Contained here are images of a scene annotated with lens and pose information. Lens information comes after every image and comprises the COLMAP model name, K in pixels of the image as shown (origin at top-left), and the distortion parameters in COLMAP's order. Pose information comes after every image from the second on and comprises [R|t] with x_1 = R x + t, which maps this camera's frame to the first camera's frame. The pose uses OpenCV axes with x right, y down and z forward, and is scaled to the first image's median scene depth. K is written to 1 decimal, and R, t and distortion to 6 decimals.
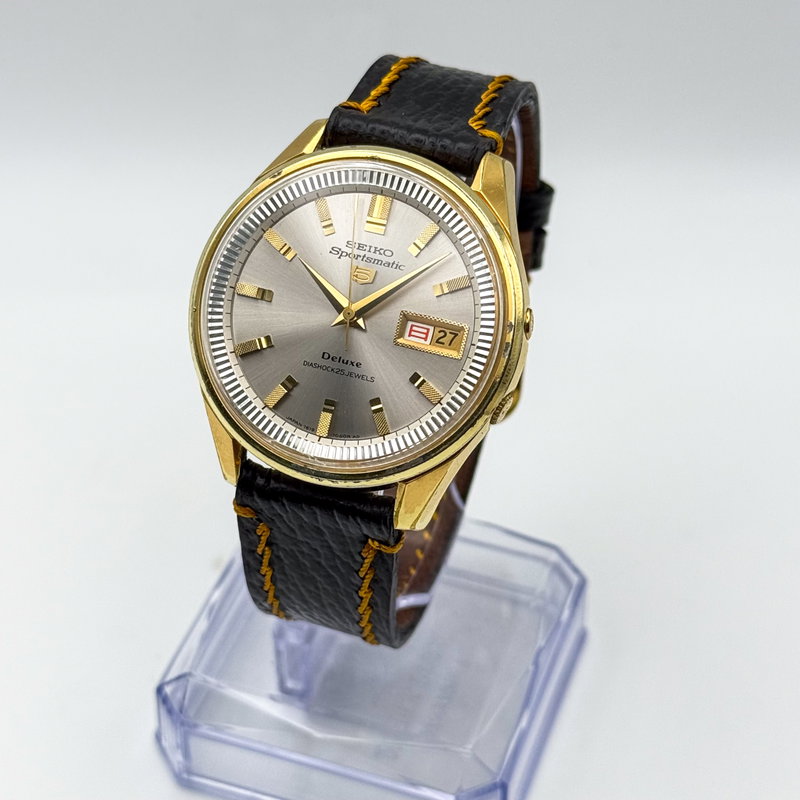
lens RADIAL K [[2020.0, 0, 398.5], [0, 2020.0, 401.1], [0, 0, 1]] dist [0.456978, 0.000000]
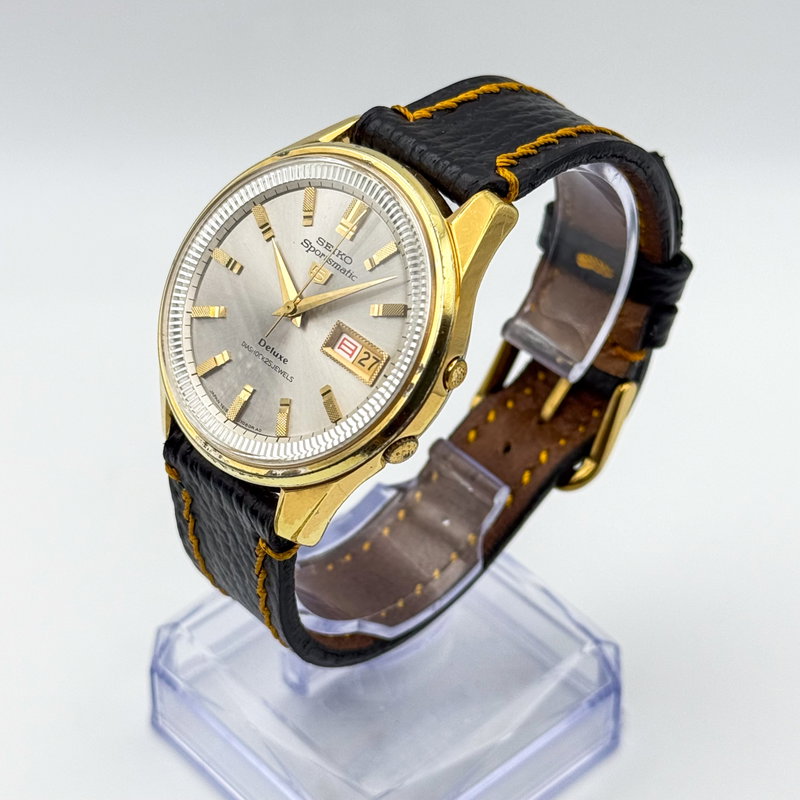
lens RADIAL K [[2020.0, 0, 394.8], [0, 2020.0, 399.4], [0, 0, 1]] dist [0.456978, 0.000000]
pose [[0.877841, 0.304696, -0.369535, 0.389326], [-0.307833, 0.950015, 0.052059, -0.066868], [0.366926, 0.068055, 0.927758, 0.117239]]
